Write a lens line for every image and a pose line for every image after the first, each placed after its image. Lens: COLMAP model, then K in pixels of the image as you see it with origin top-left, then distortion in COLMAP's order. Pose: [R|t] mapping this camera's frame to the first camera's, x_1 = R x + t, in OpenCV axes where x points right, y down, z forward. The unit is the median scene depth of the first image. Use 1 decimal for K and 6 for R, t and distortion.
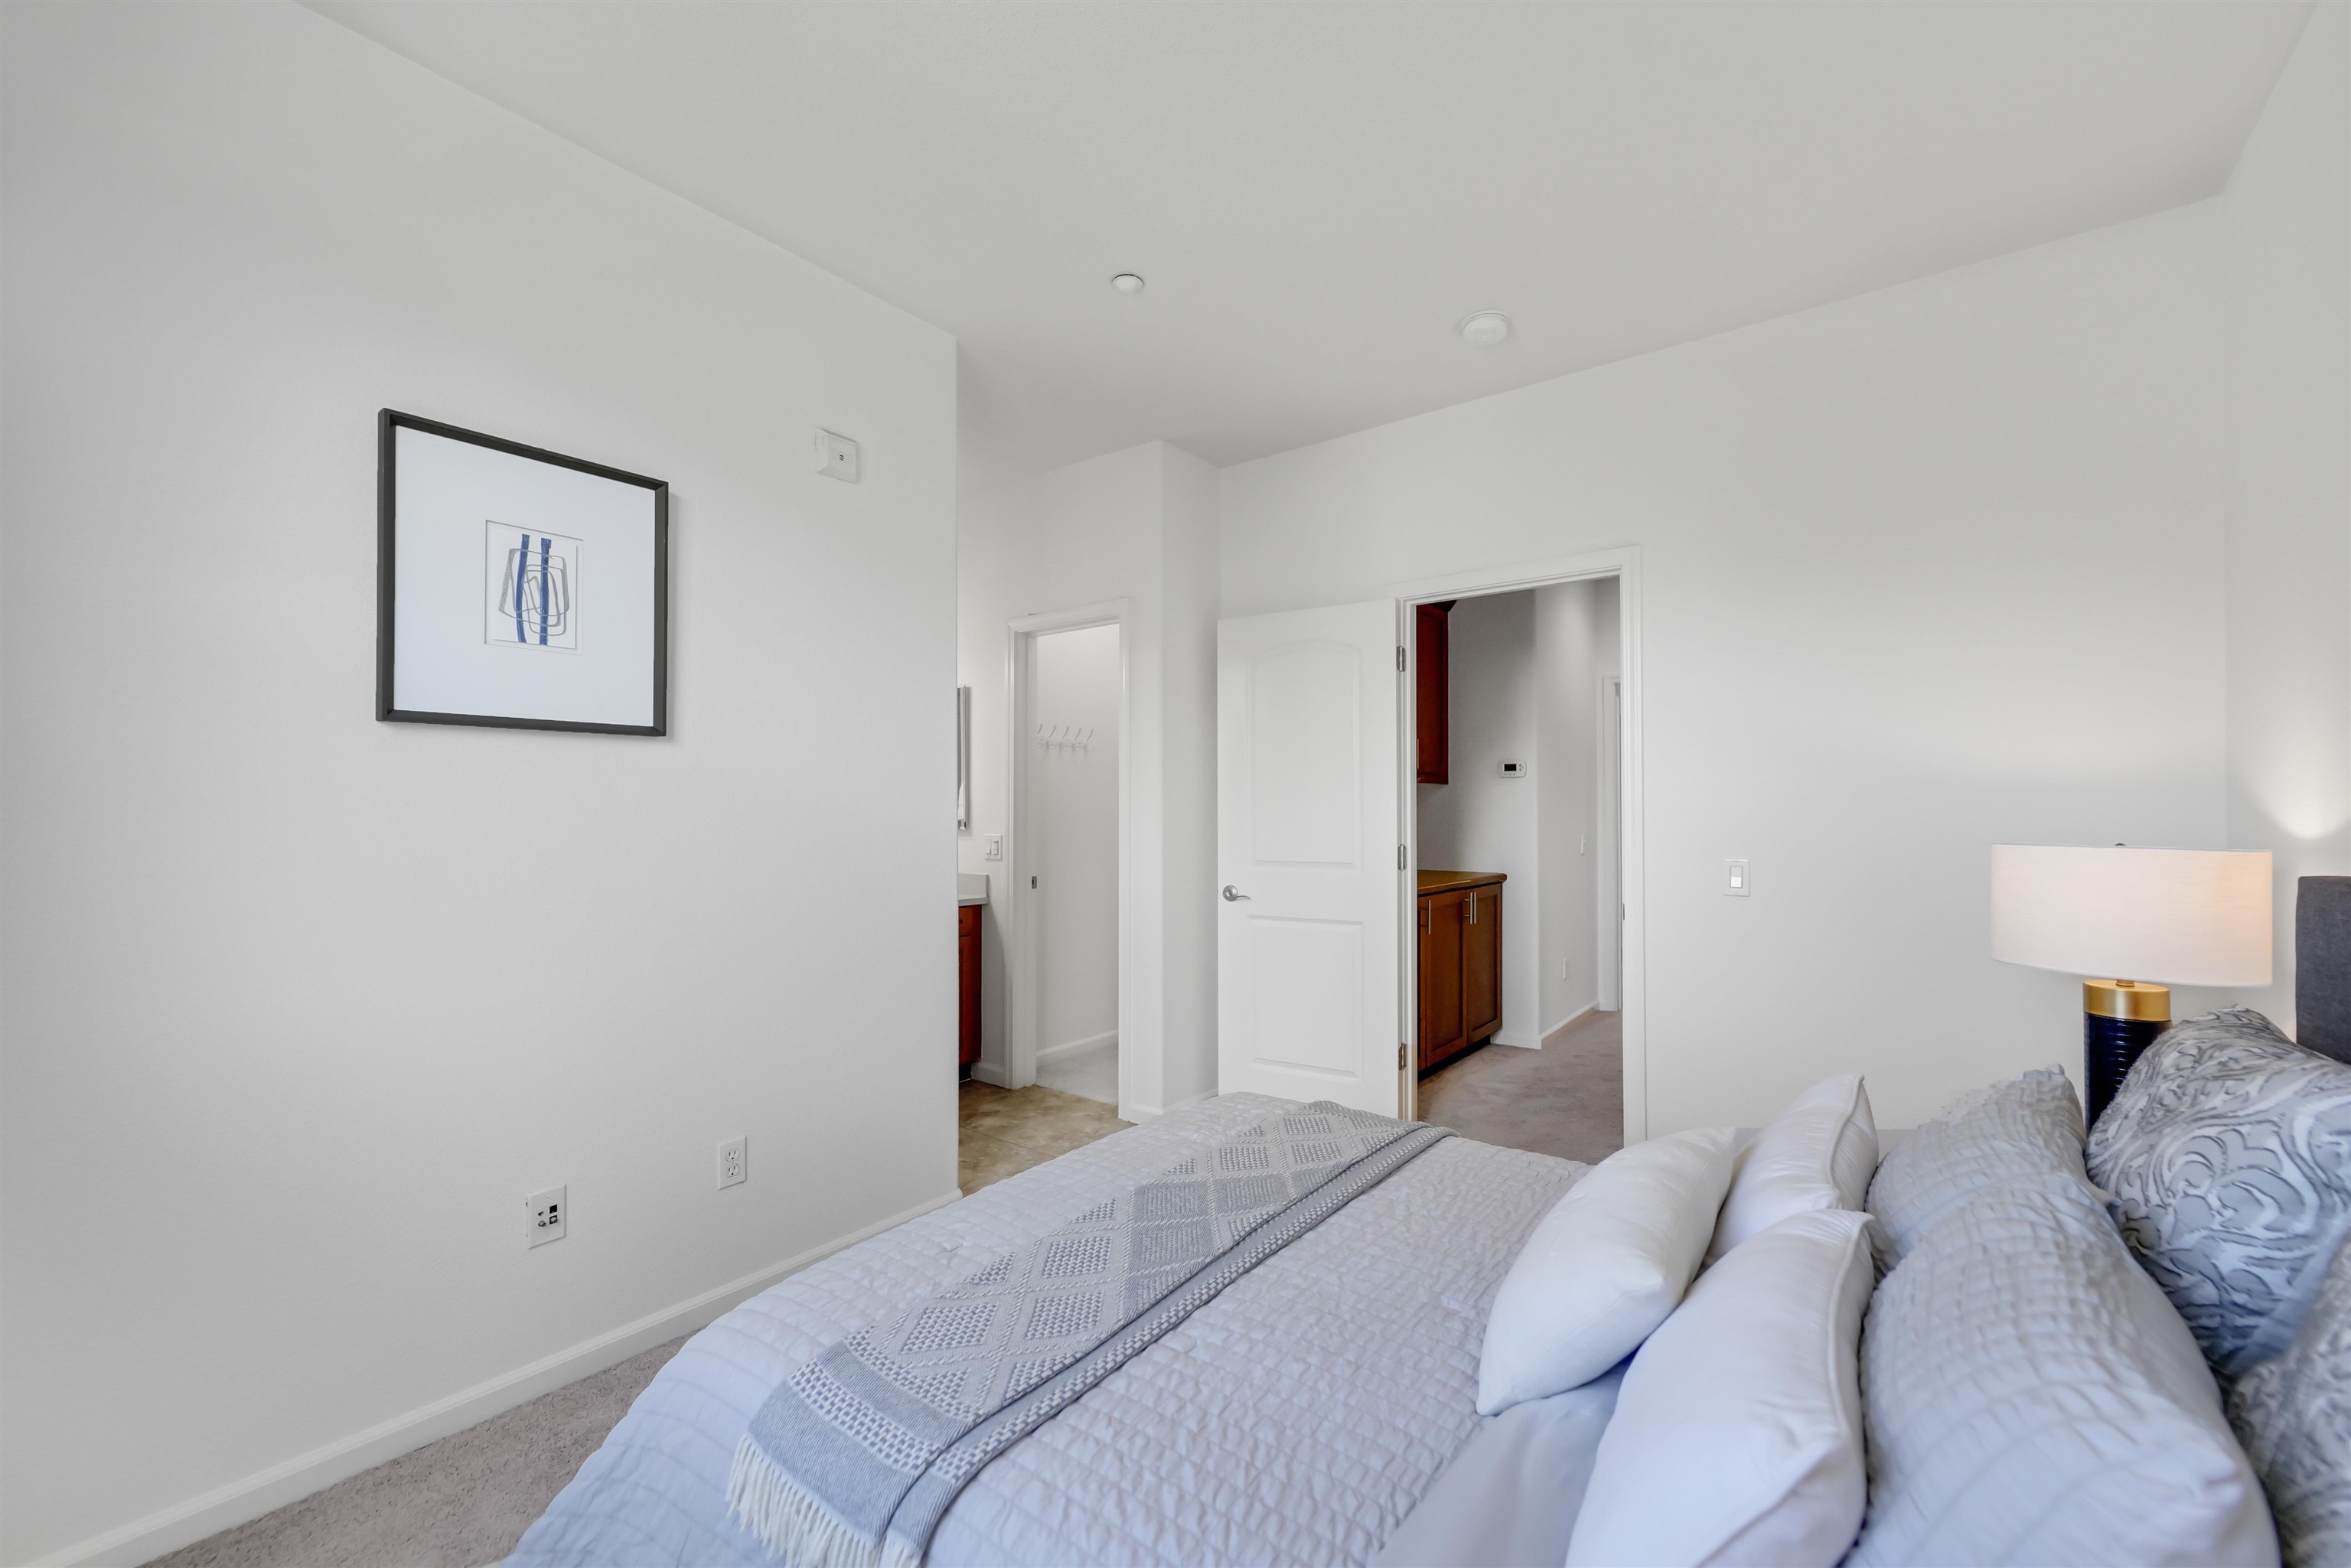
lens RADIAL K [[967.7, 0, 1173.9], [0, 967.7, 783.9], [0, 0, 1]] dist [0.001317, 0.000244]
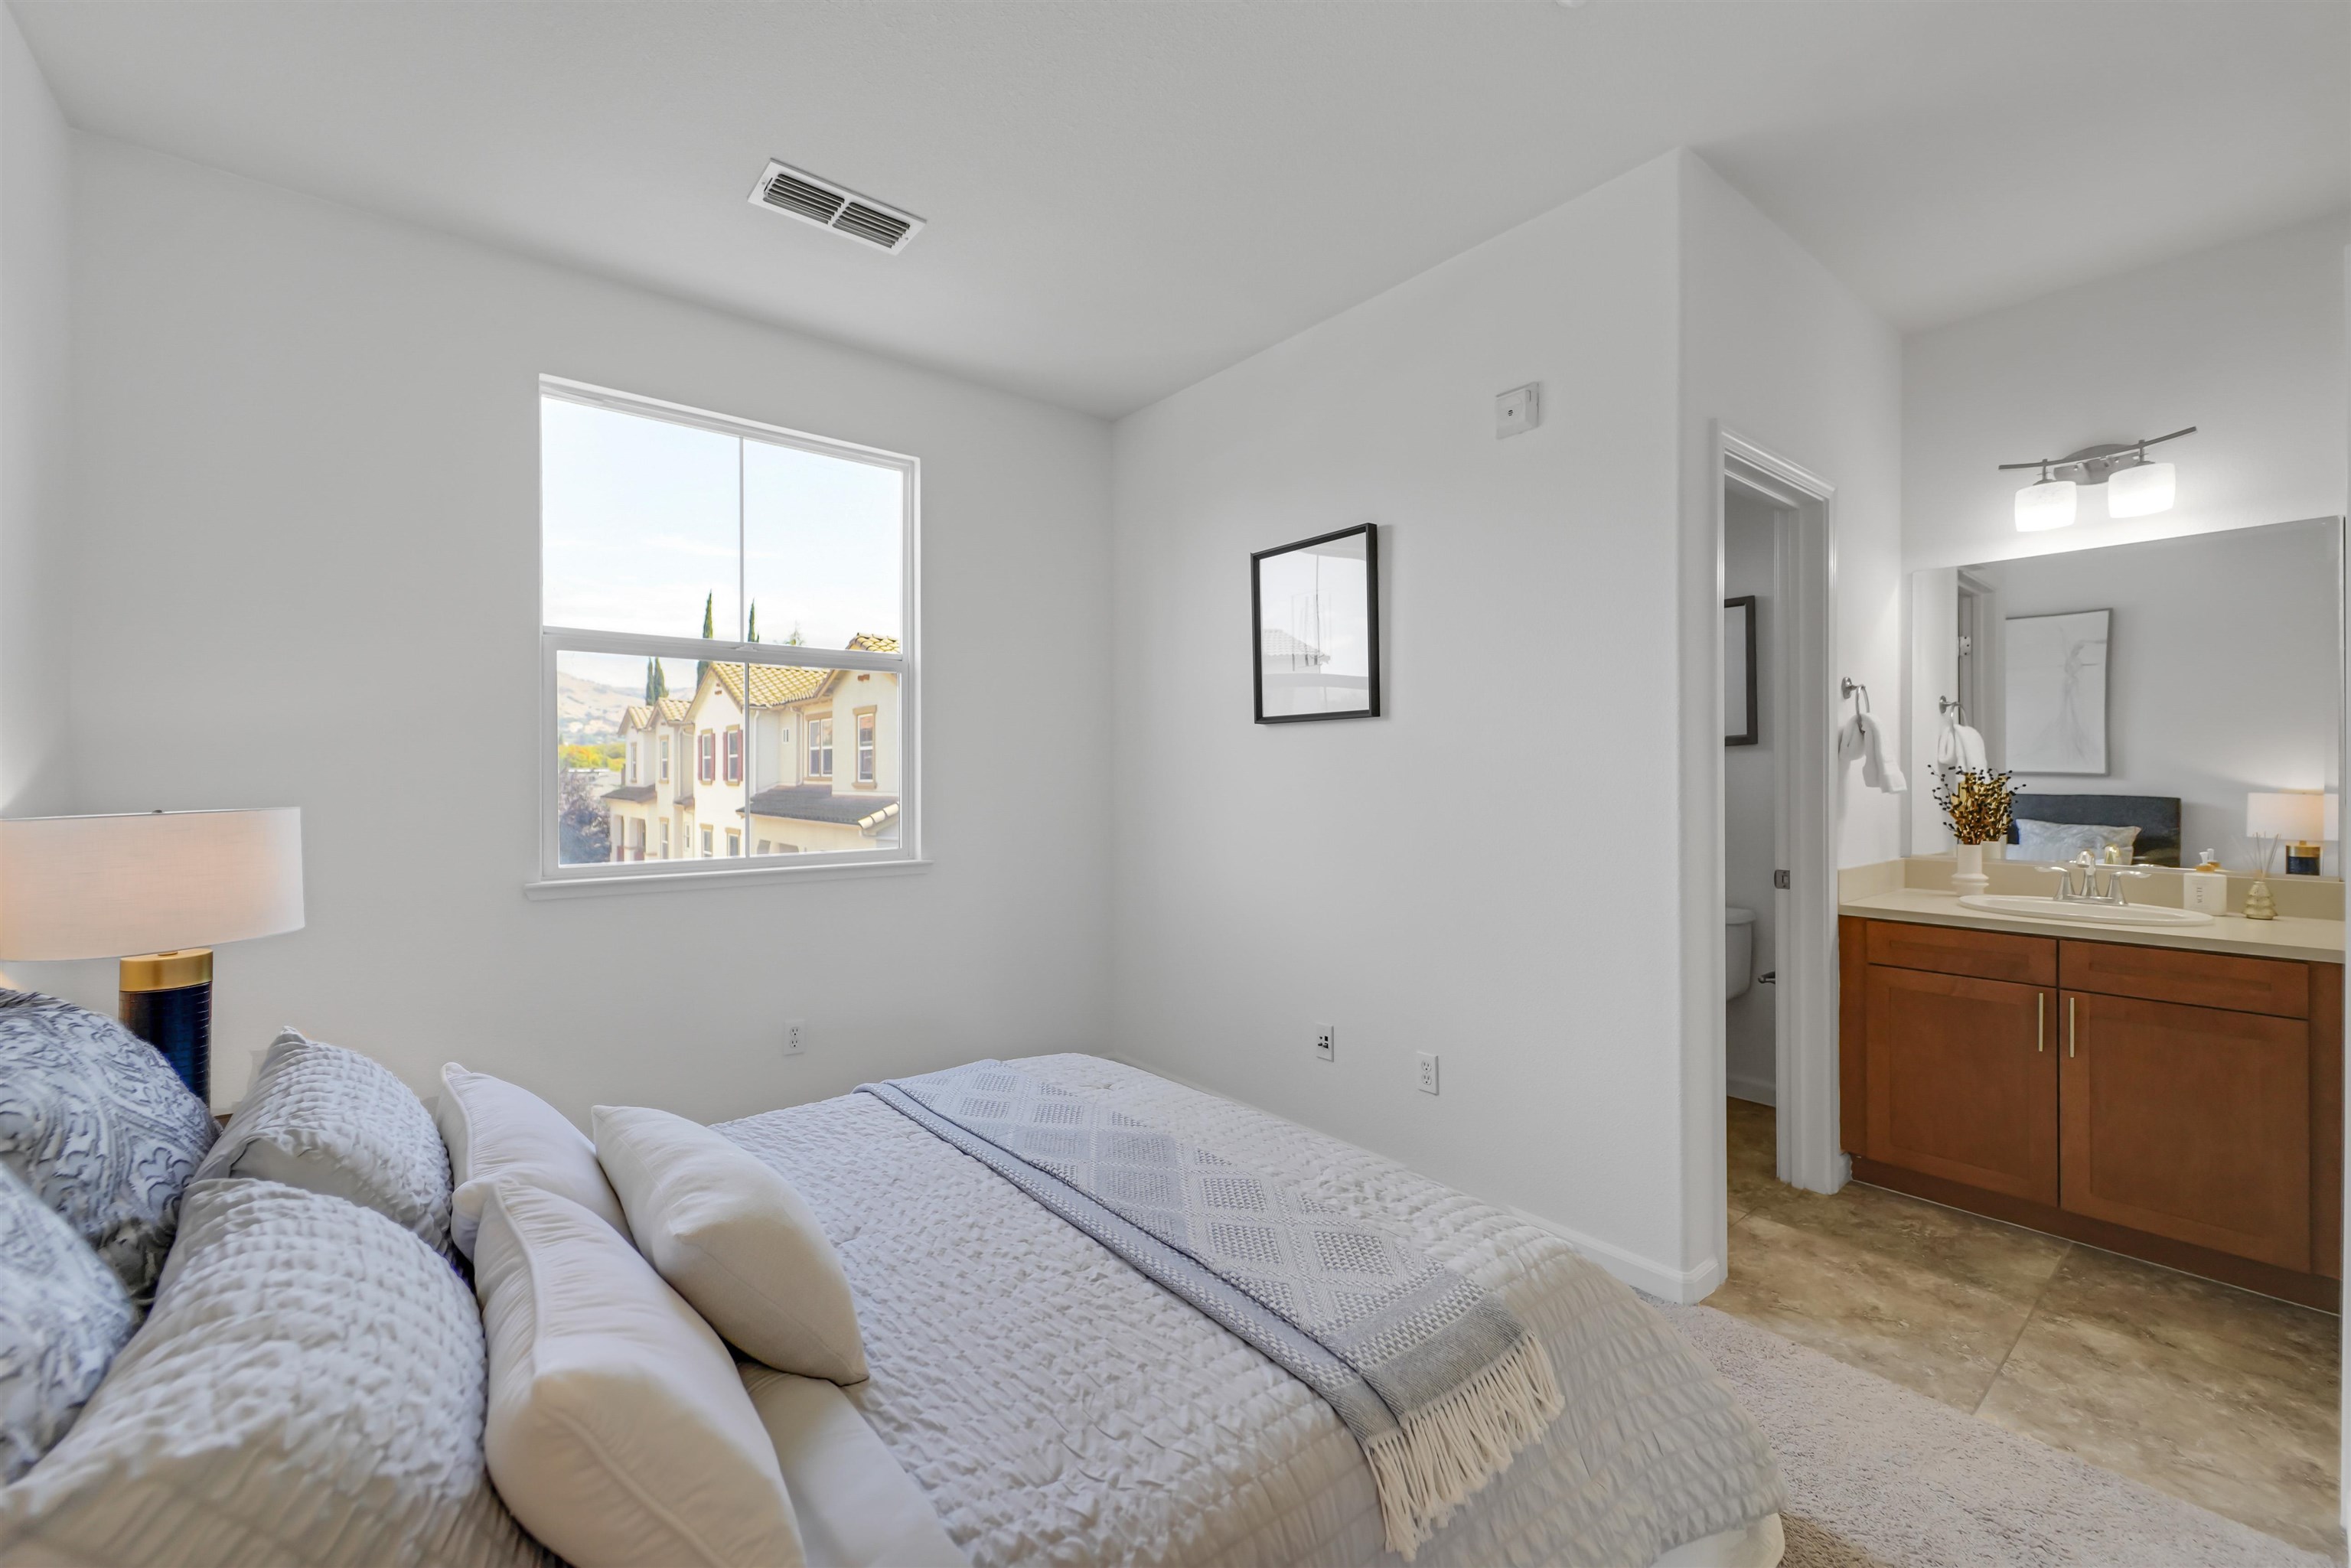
lens RADIAL K [[967.7, 0, 1173.9], [0, 967.7, 783.9], [0, 0, 1]] dist [0.001317, 0.000244]
pose [[-0.239296, 0.011982, -0.970873, 0.874356], [0.020706, 0.999759, 0.007235, 0.028722], [0.970726, -0.018371, -0.239486, 1.142658]]
